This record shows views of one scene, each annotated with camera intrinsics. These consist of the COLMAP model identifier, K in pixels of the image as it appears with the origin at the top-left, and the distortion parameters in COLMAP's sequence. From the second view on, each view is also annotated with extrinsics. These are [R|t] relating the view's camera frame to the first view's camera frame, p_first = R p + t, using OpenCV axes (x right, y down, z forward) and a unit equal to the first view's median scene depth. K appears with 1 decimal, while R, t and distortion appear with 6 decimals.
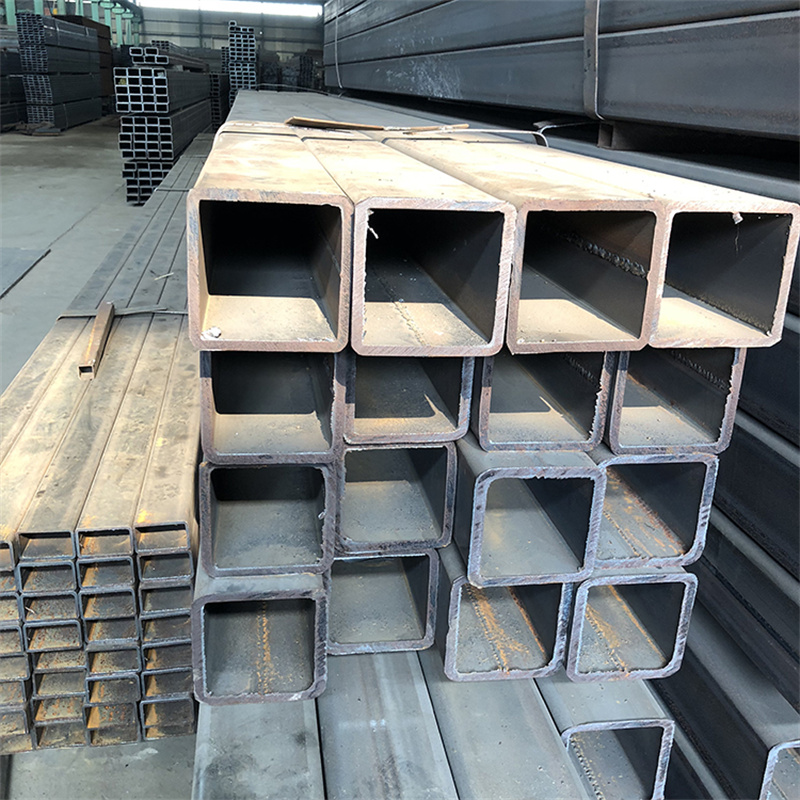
lens RADIAL K [[879.3, 0, 381.0], [0, 879.3, 386.5], [0, 0, 1]] dist [-0.006599, 0.001332]
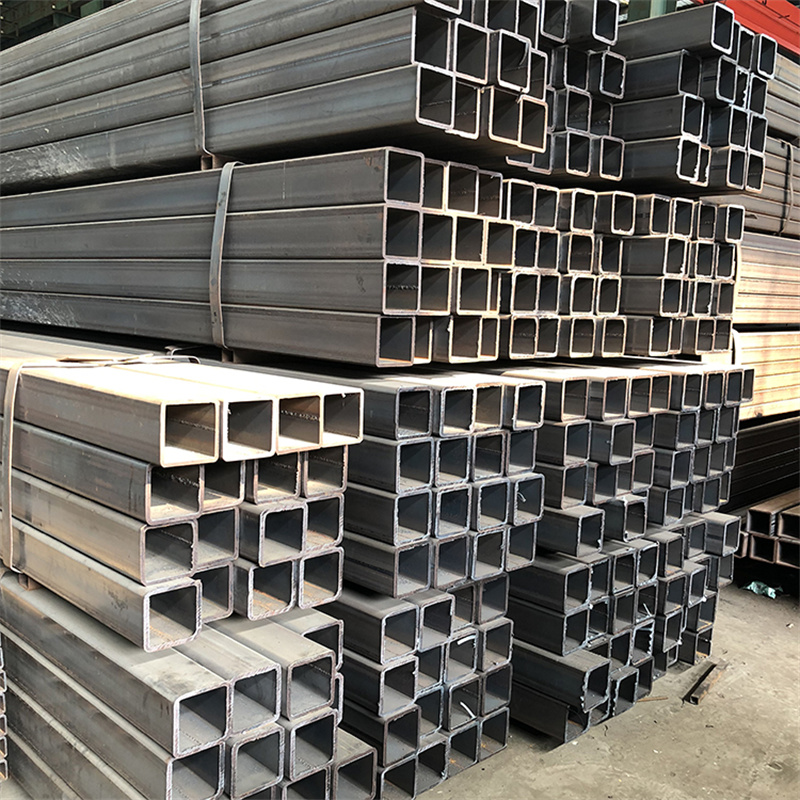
lens RADIAL K [[879.3, 0, 381.0], [0, 879.3, 386.5], [0, 0, 1]] dist [-0.006599, 0.001332]
pose [[0.813707, -0.070741, 0.576954, -0.822563], [0.185319, 0.972343, -0.142144, 0.144335], [-0.550942, 0.222585, 0.804312, -0.960264]]
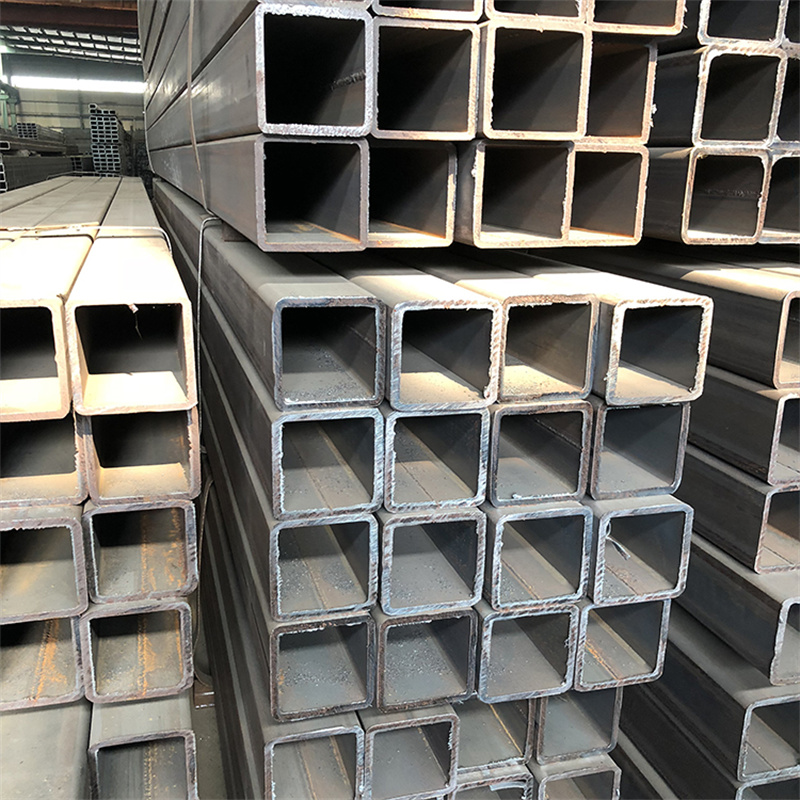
lens RADIAL K [[868.5, 0, 399.3], [0, 868.5, 411.7], [0, 0, 1]] dist [-0.010405, 0.026790]
pose [[0.990274, -0.052428, 0.128871, 0.485148], [0.058652, 0.997265, -0.044981, 0.025139], [-0.126160, 0.052102, 0.990641, -0.207019]]
